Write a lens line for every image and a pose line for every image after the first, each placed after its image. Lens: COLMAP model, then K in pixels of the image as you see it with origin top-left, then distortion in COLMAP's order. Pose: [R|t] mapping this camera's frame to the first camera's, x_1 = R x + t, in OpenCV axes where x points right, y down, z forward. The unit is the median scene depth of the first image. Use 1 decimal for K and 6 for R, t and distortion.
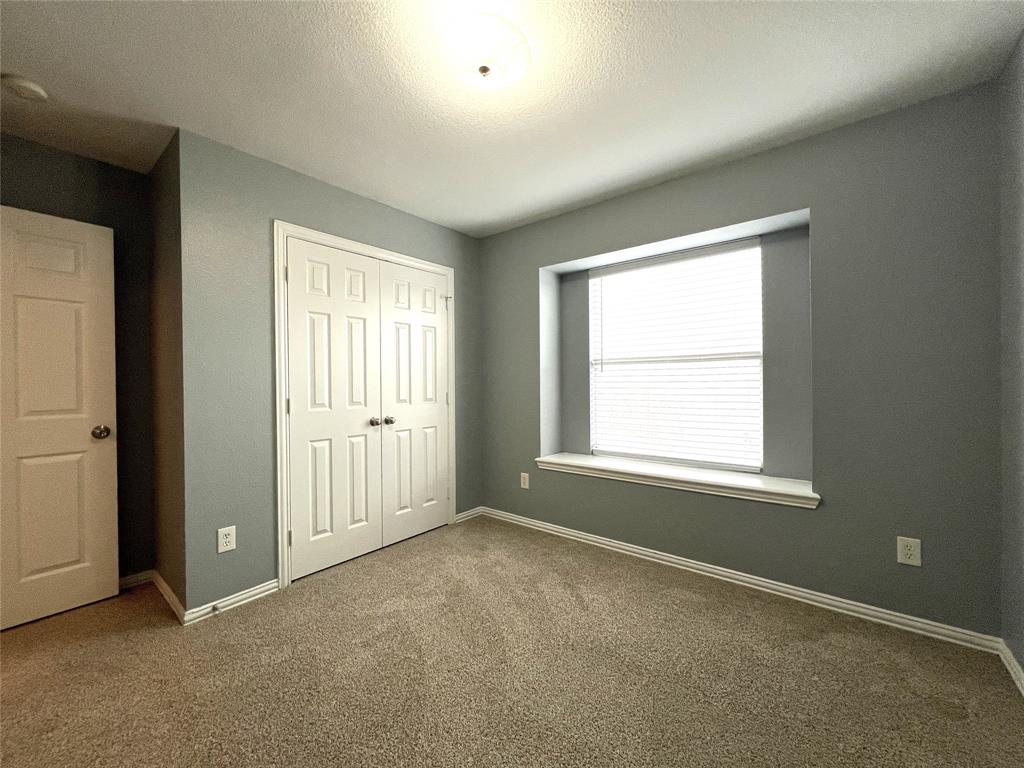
lens RADIAL K [[414.8, 0, 512.0], [0, 414.8, 384.0], [0, 0, 1]] dist [-0.002068, 0.000188]
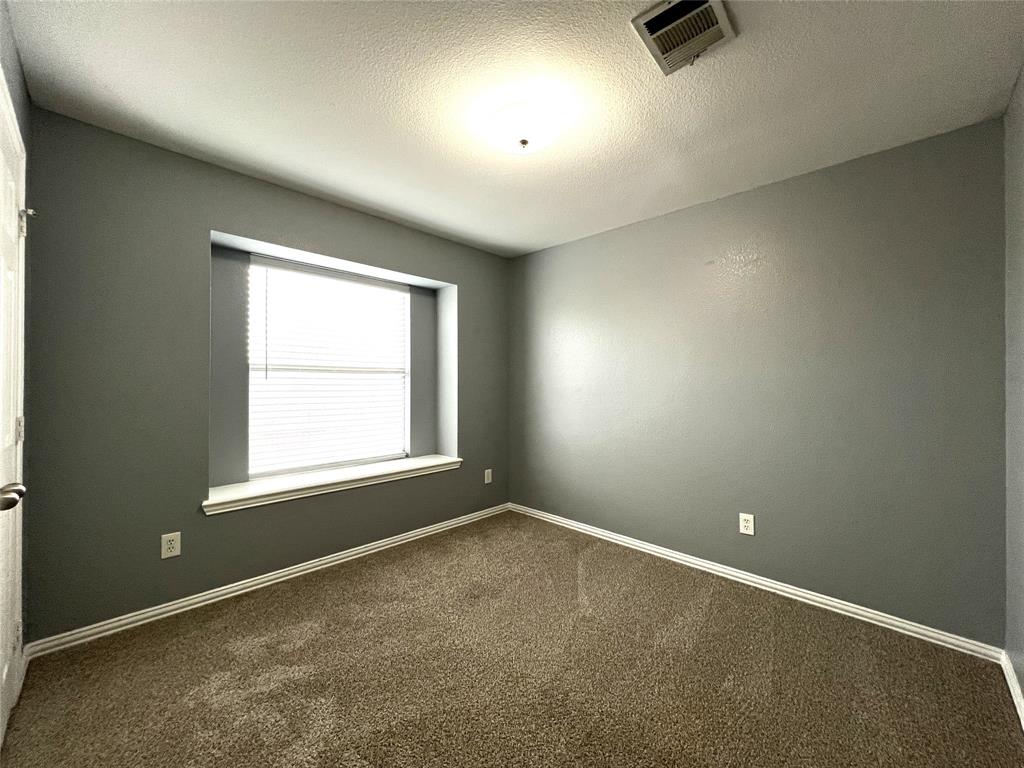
lens RADIAL K [[414.8, 0, 512.0], [0, 414.8, 384.0], [0, 0, 1]] dist [-0.002068, 0.000188]
pose [[0.067050, 0.011729, 0.997681, -0.661375], [0.002071, 0.999927, -0.011894, -0.008814], [-0.997747, 0.002864, 0.067021, 0.490608]]
